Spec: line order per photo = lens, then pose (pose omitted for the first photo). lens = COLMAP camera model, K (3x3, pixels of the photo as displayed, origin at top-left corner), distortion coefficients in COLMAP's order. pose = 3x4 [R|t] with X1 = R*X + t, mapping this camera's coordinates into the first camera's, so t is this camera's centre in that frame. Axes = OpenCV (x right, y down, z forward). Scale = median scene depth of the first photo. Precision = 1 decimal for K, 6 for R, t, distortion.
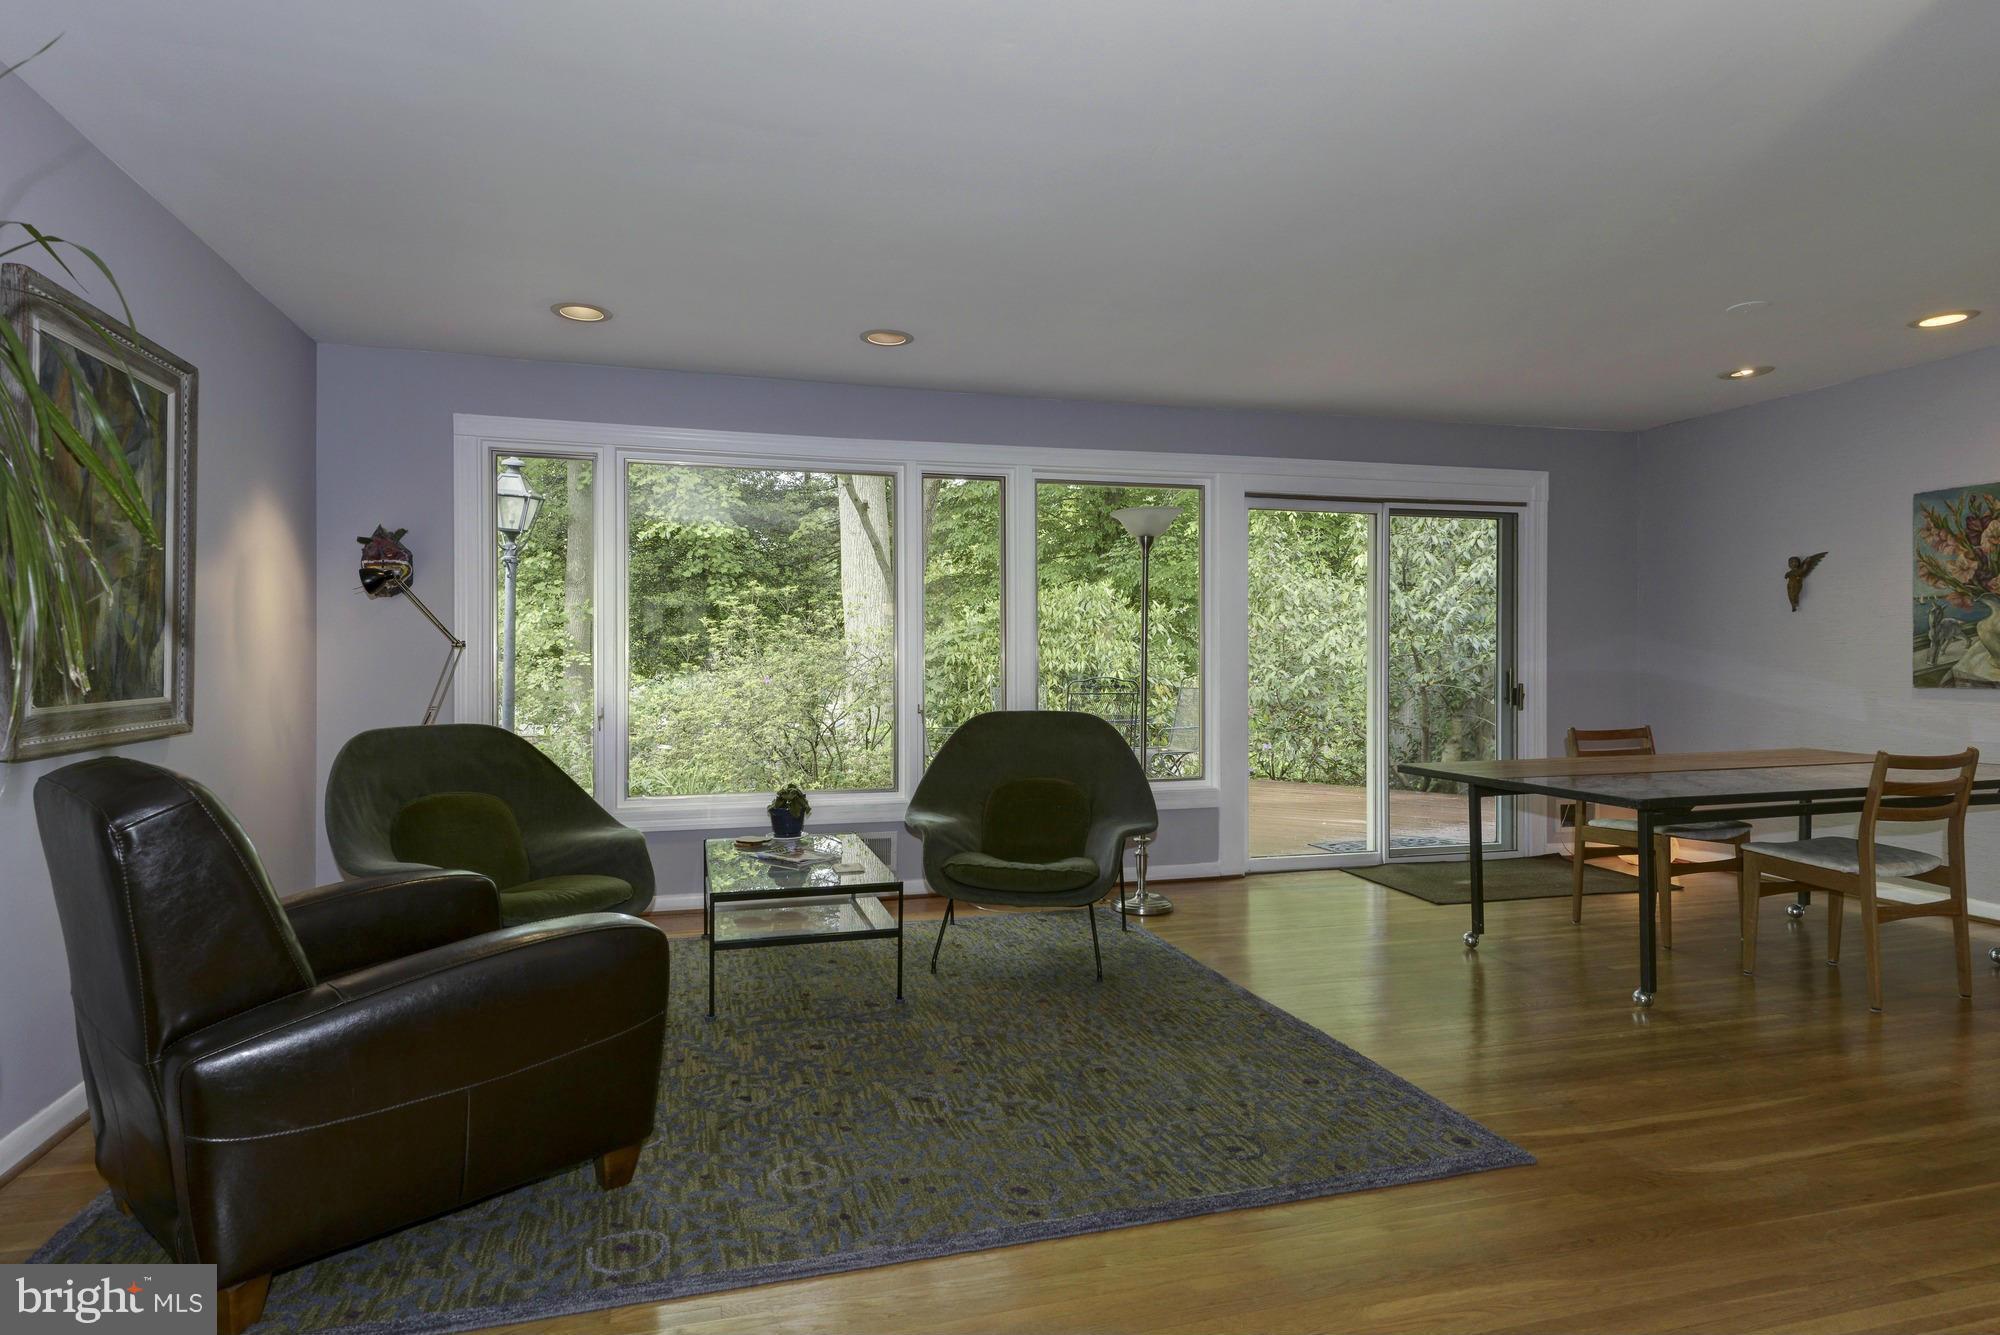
lens RADIAL K [[1053.5, 0, 969.1], [0, 1053.5, 664.8], [0, 0, 1]] dist [0.030418, -0.018906]
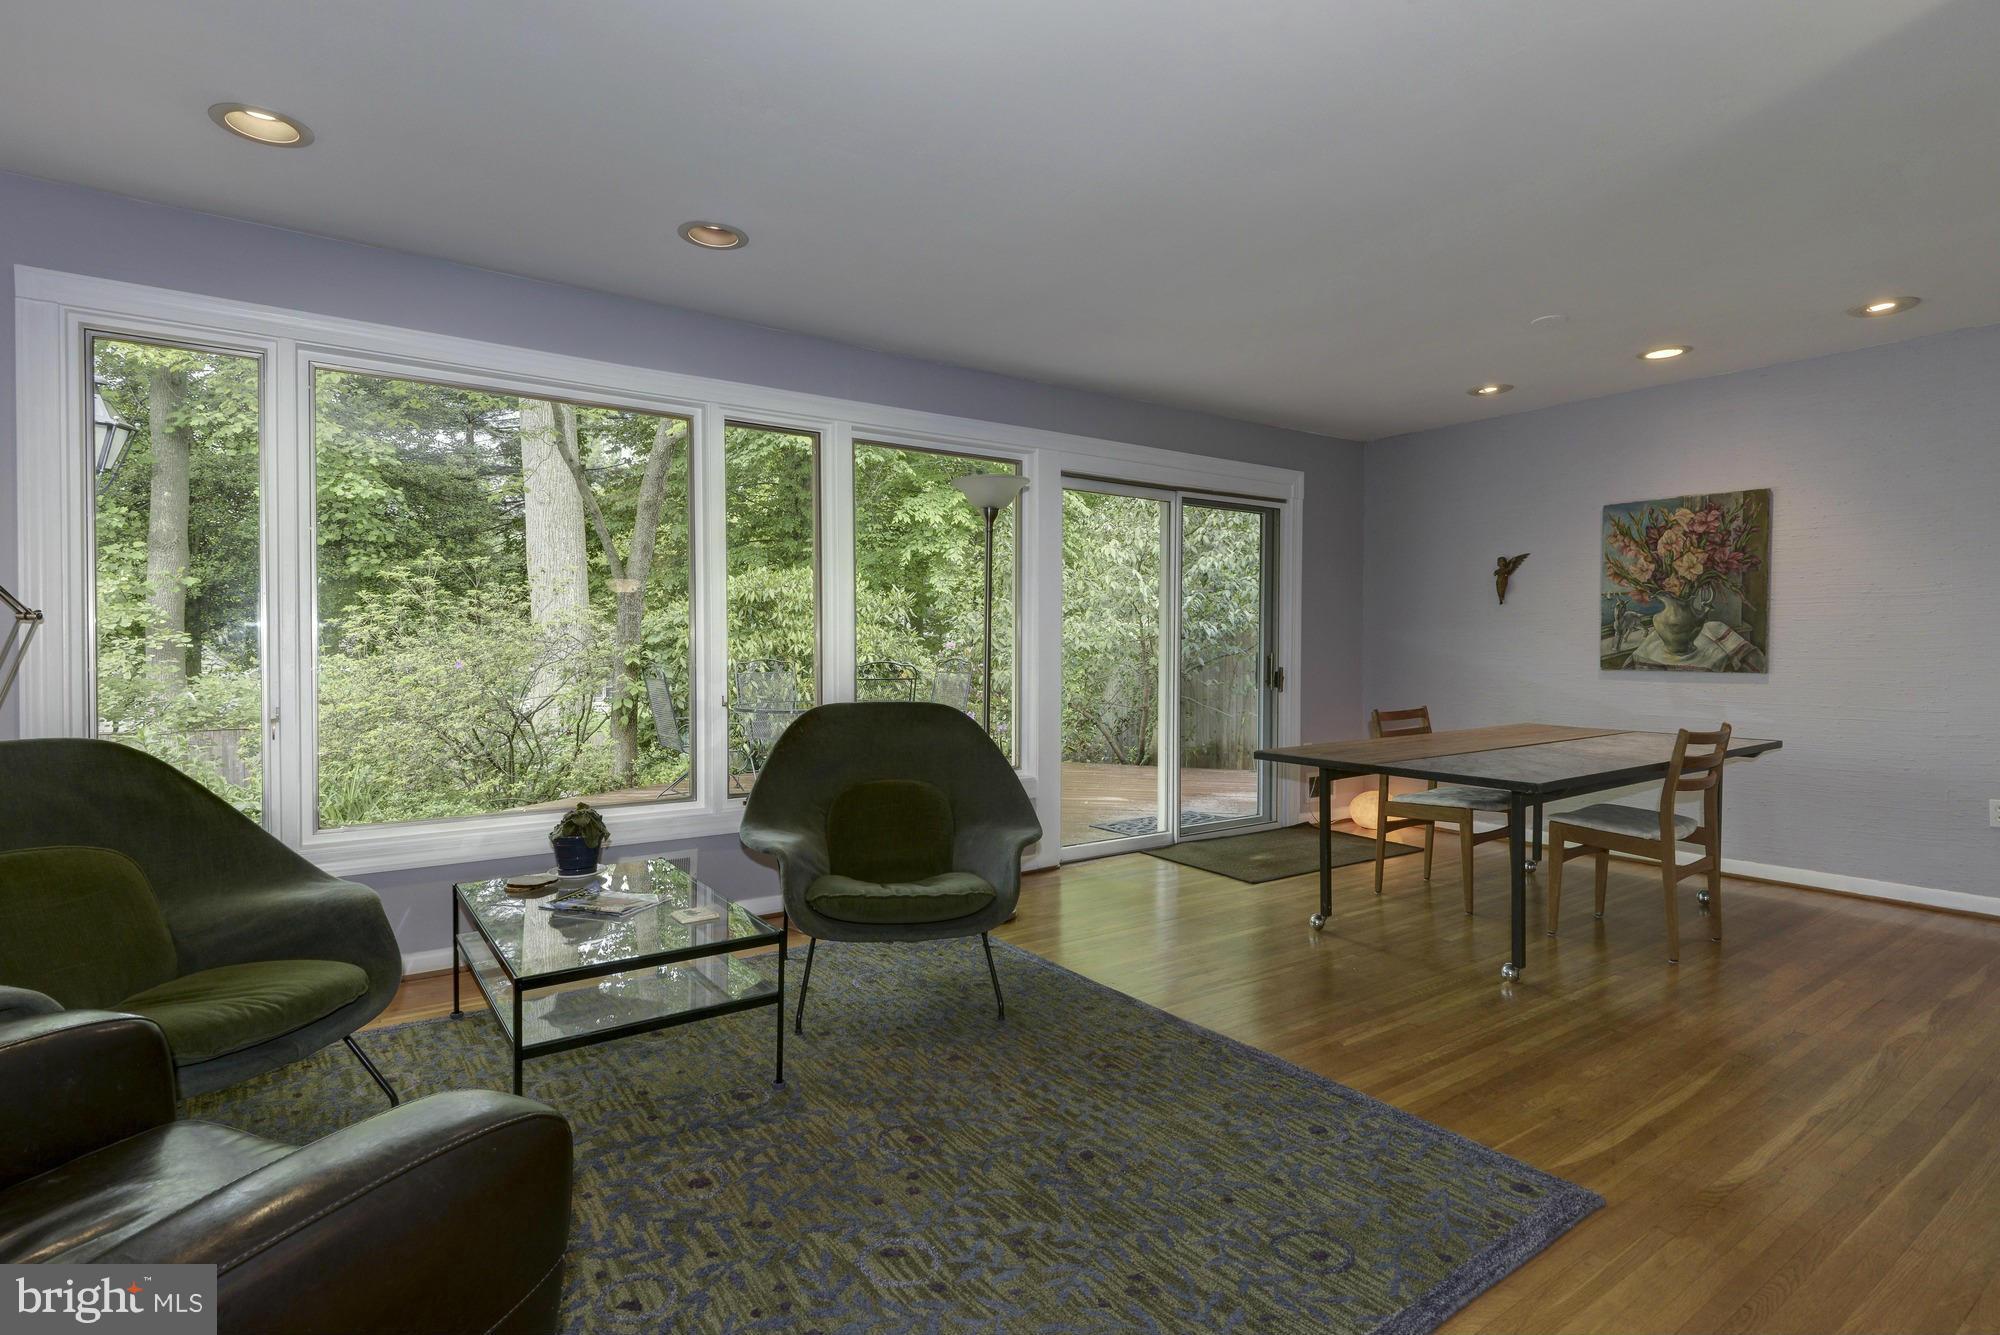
lens RADIAL K [[985.8, 0, 1003.9], [0, 985.8, 661.8], [0, 0, 1]] dist [0.037227, -0.033315]
pose [[0.937361, -0.002340, 0.348351, -0.124021], [-0.002585, 0.999903, 0.013673, -0.000910], [-0.348349, -0.013717, 0.937265, 0.203385]]
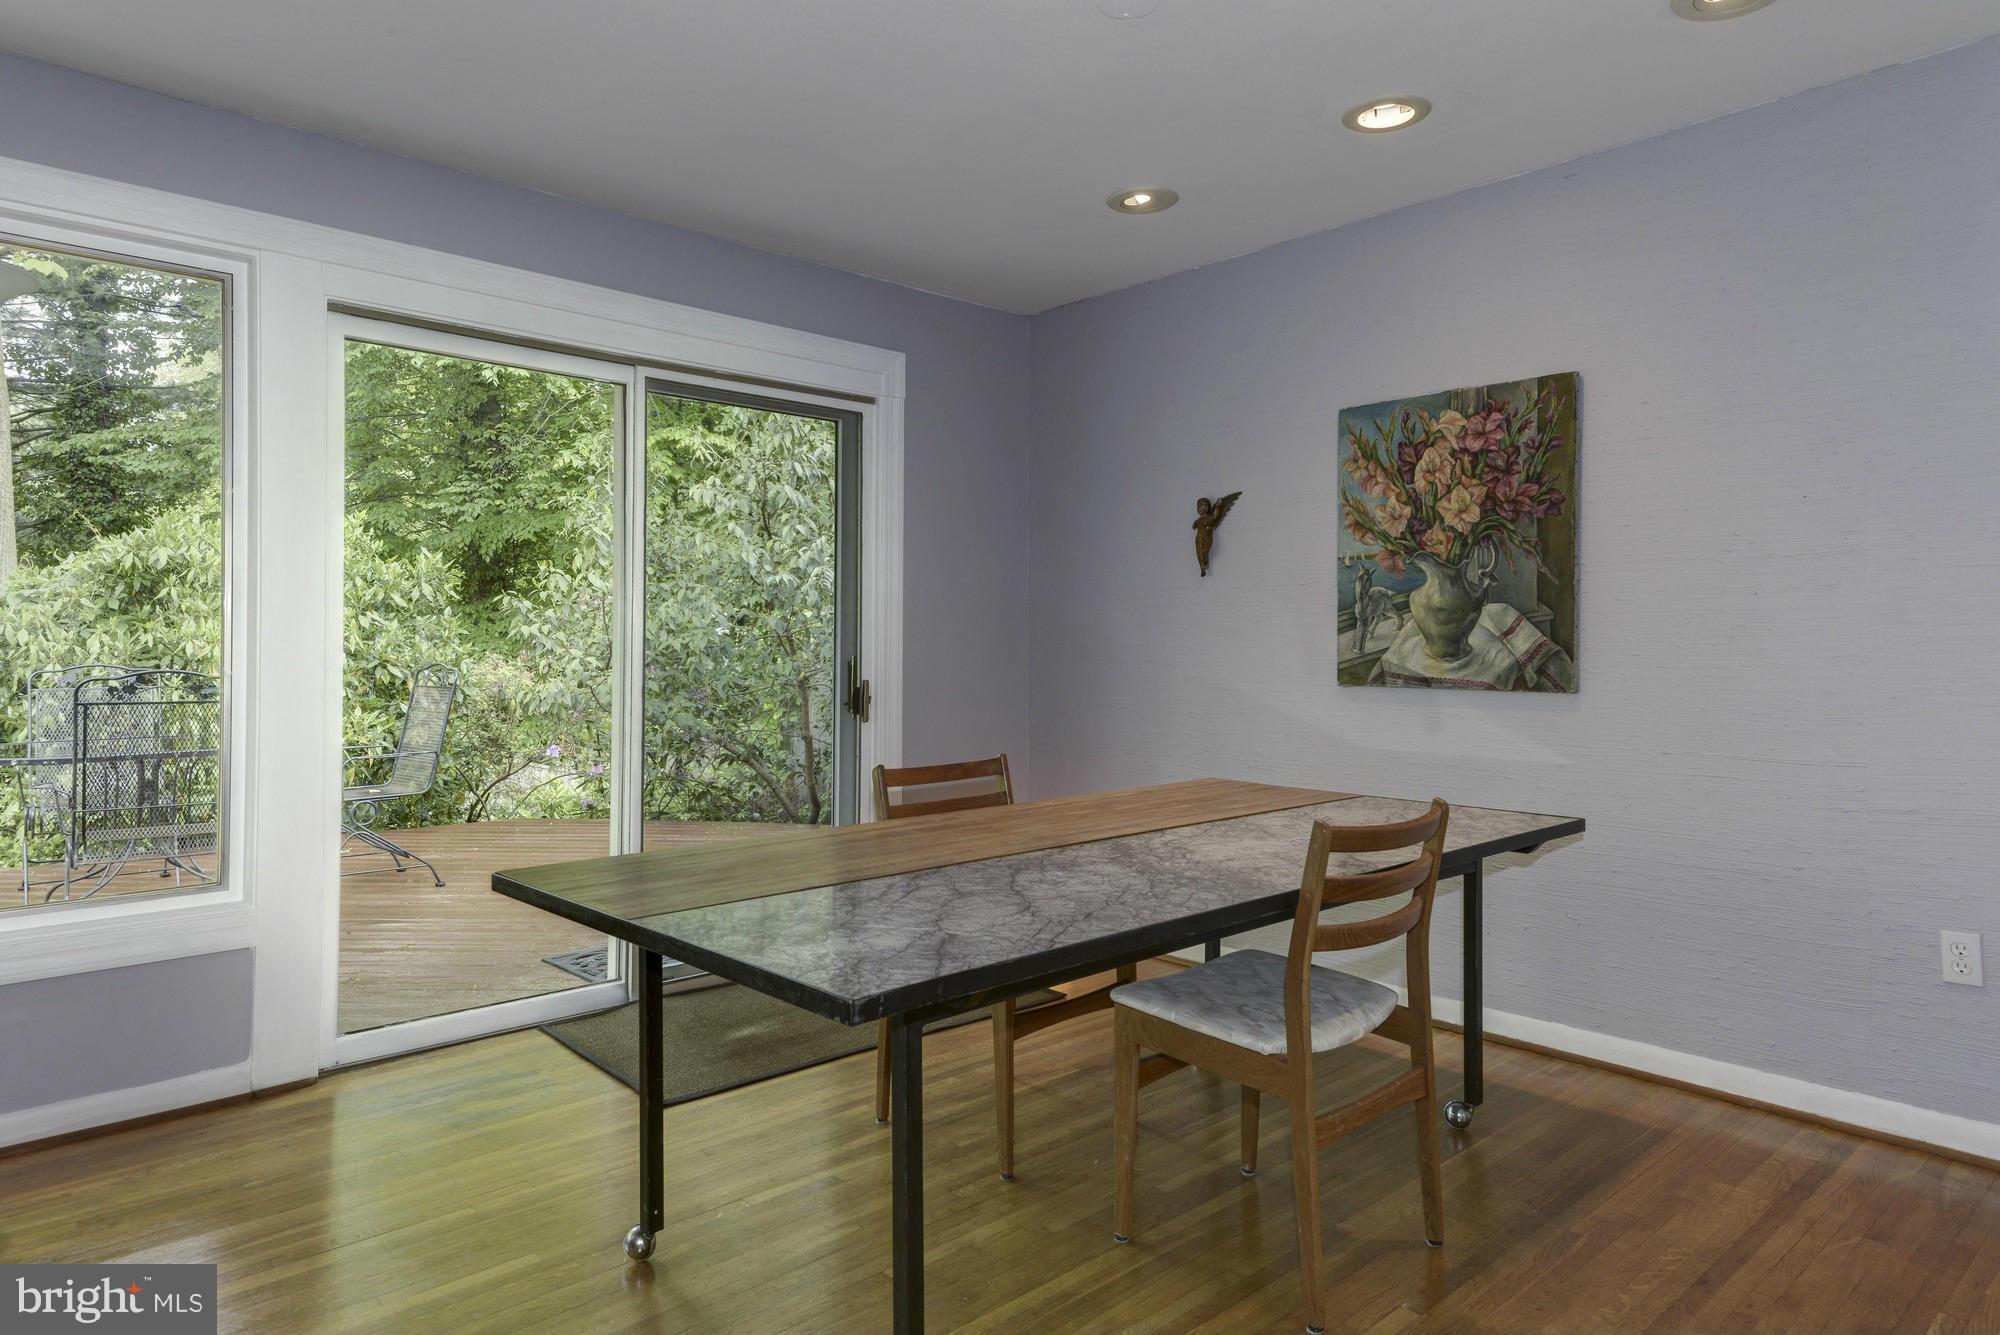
lens RADIAL K [[1234.7, 0, 1006.5], [0, 1234.7, 638.2], [0, 0, 1]] dist [0.050934, 0.000081]
pose [[0.882507, 0.005580, 0.470266, 0.320256], [-0.002552, 0.999972, -0.007076, -0.003541], [-0.470292, 0.005045, 0.882496, 0.396008]]
